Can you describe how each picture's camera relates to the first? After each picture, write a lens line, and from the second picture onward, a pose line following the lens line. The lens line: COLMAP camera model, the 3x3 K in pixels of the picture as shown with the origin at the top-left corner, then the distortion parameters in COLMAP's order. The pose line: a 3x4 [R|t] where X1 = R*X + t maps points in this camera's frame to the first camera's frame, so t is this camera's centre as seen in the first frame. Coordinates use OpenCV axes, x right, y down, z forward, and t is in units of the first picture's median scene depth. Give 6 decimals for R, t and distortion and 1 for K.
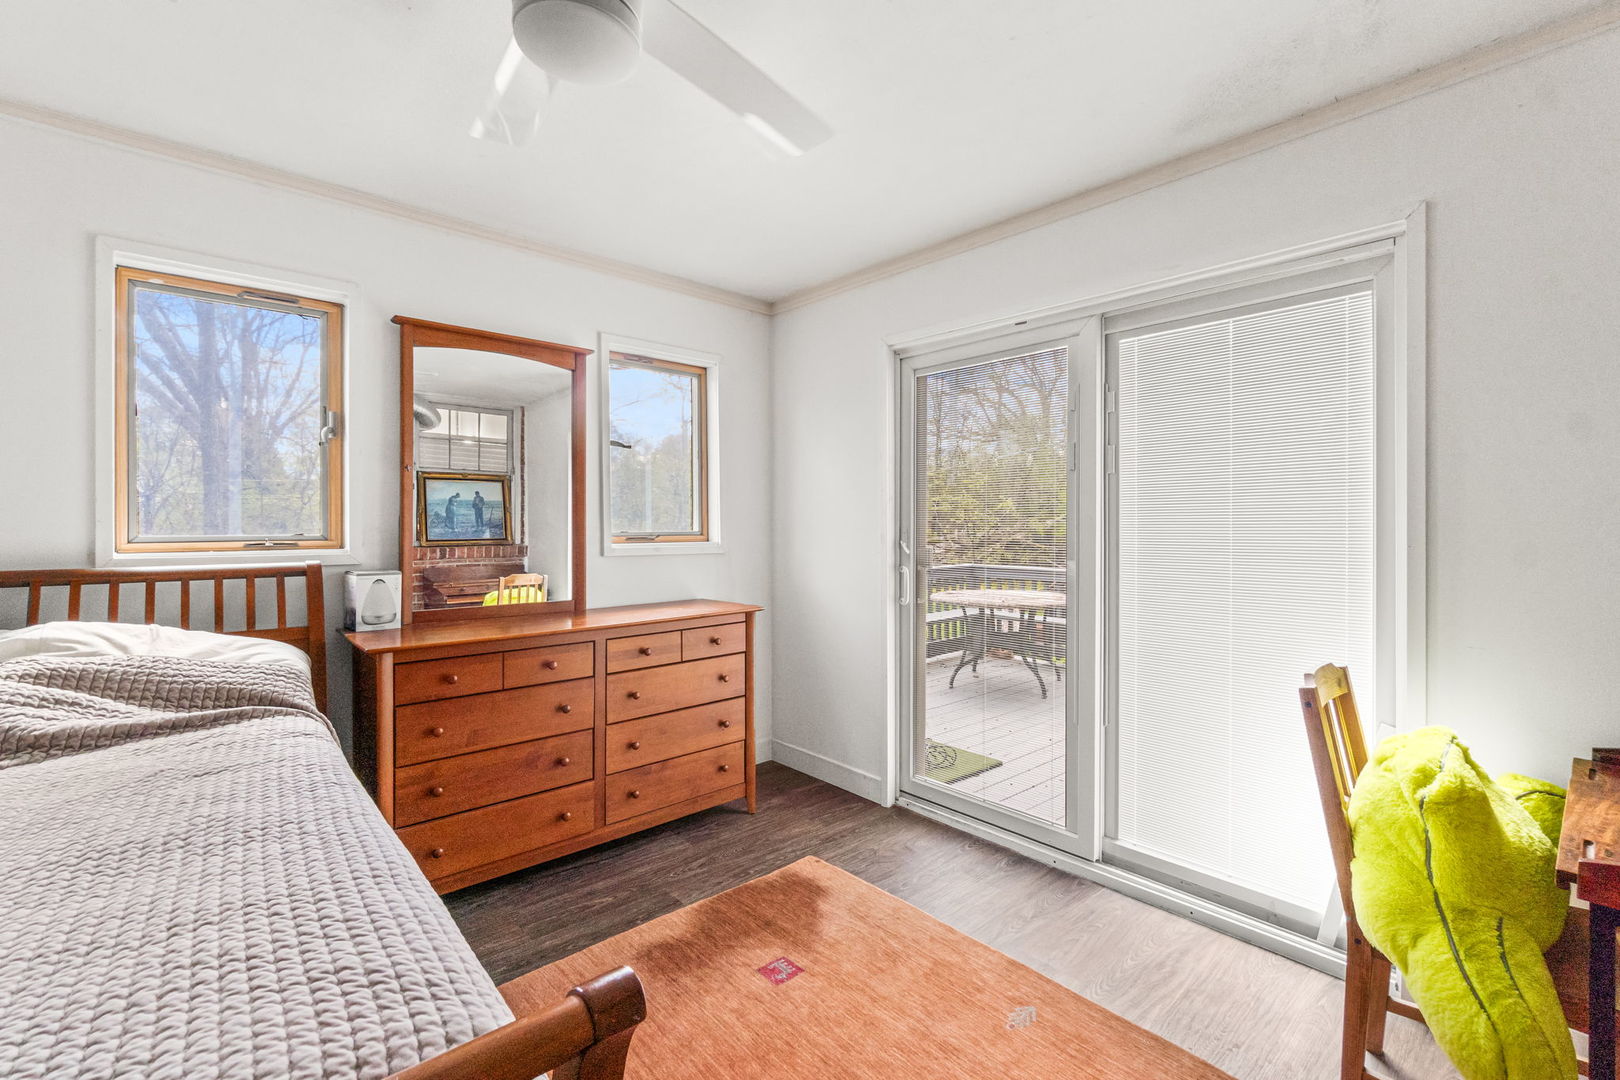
lens RADIAL K [[702.5, 0, 810.0], [0, 702.5, 530.6], [0, 0, 1]] dist [-0.003433, 0.000568]
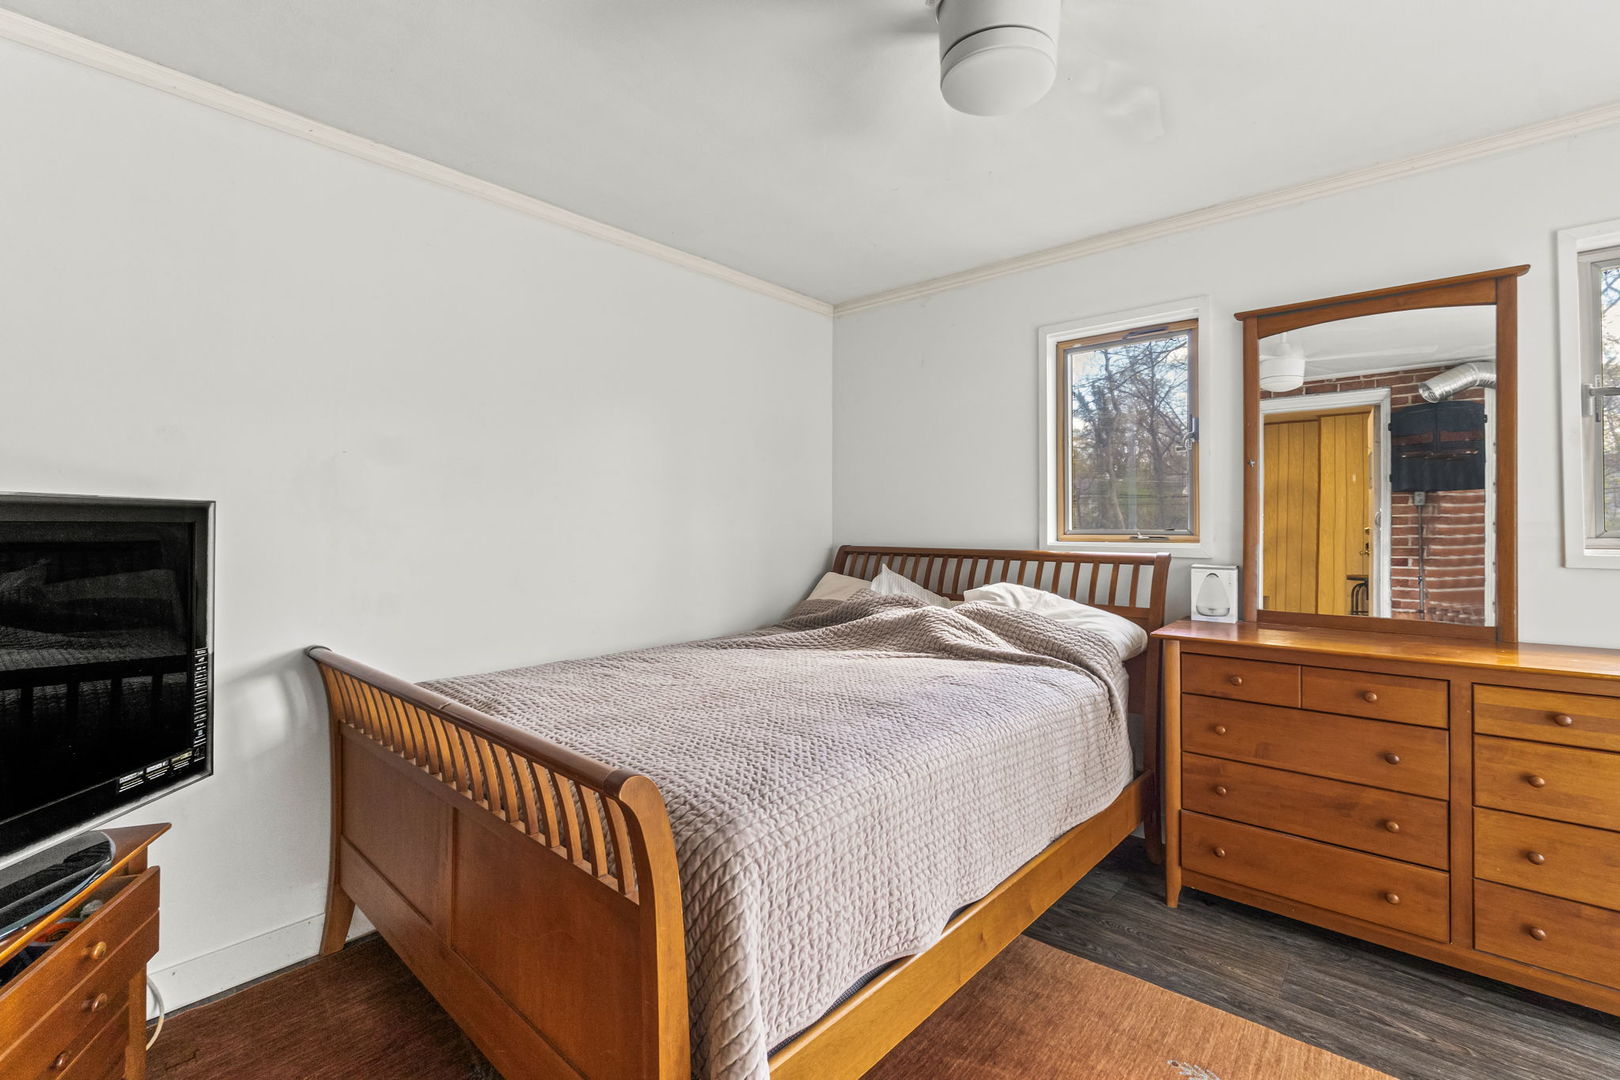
lens RADIAL K [[702.5, 0, 810.0], [0, 702.5, 530.6], [0, 0, 1]] dist [-0.003433, 0.000568]
pose [[0.123374, 0.008793, -0.992321, 0.349918], [-0.005836, 0.999950, 0.008135, 0.000949], [0.992343, 0.004788, 0.123419, 0.281796]]
